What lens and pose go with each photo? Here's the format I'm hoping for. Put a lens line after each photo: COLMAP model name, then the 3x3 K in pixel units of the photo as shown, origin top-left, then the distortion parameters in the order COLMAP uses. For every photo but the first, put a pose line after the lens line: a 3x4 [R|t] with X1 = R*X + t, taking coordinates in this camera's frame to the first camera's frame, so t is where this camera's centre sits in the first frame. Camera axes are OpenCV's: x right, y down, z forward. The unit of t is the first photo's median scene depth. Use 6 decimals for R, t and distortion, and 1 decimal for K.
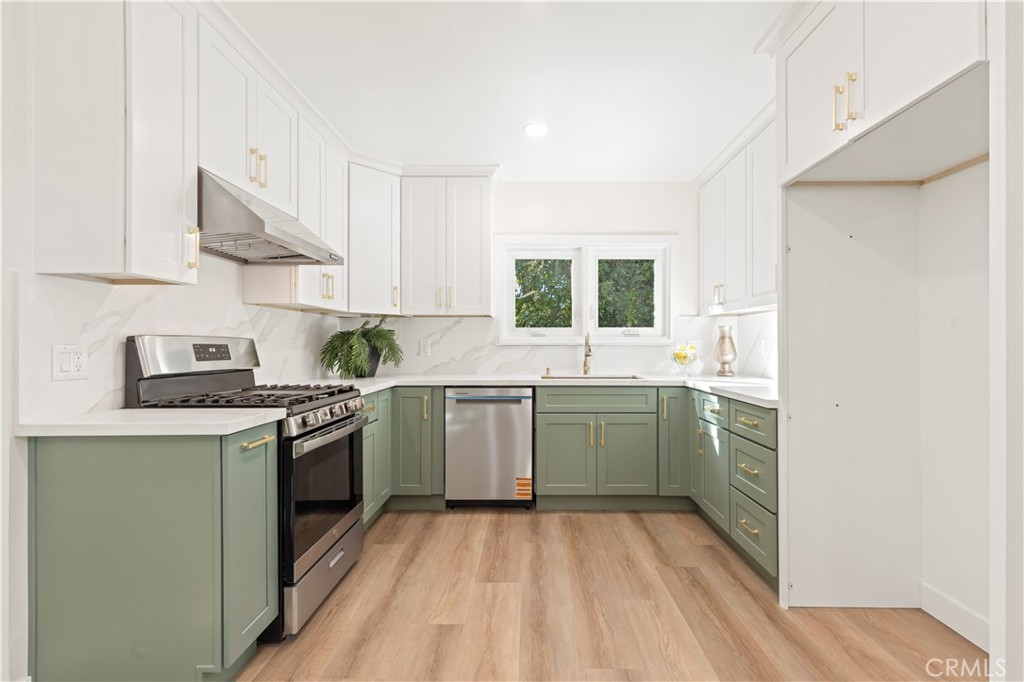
lens RADIAL K [[469.3, 0, 512.4], [0, 469.3, 343.2], [0, 0, 1]] dist [0.004586, -0.001728]
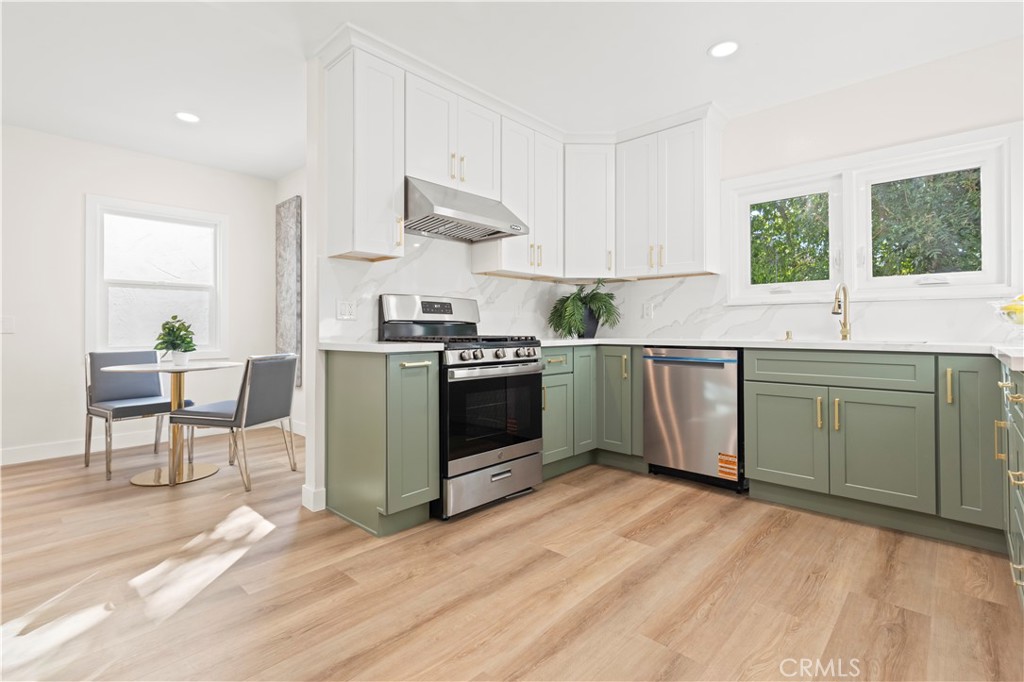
lens RADIAL K [[469.3, 0, 499.7], [0, 469.3, 323.8], [0, 0, 1]] dist [0.004586, -0.001728]
pose [[0.731956, -0.006386, -0.681322, 0.344039], [0.000010, 0.999956, -0.009362, 0.061769], [0.681352, 0.006846, 0.731924, 0.089051]]
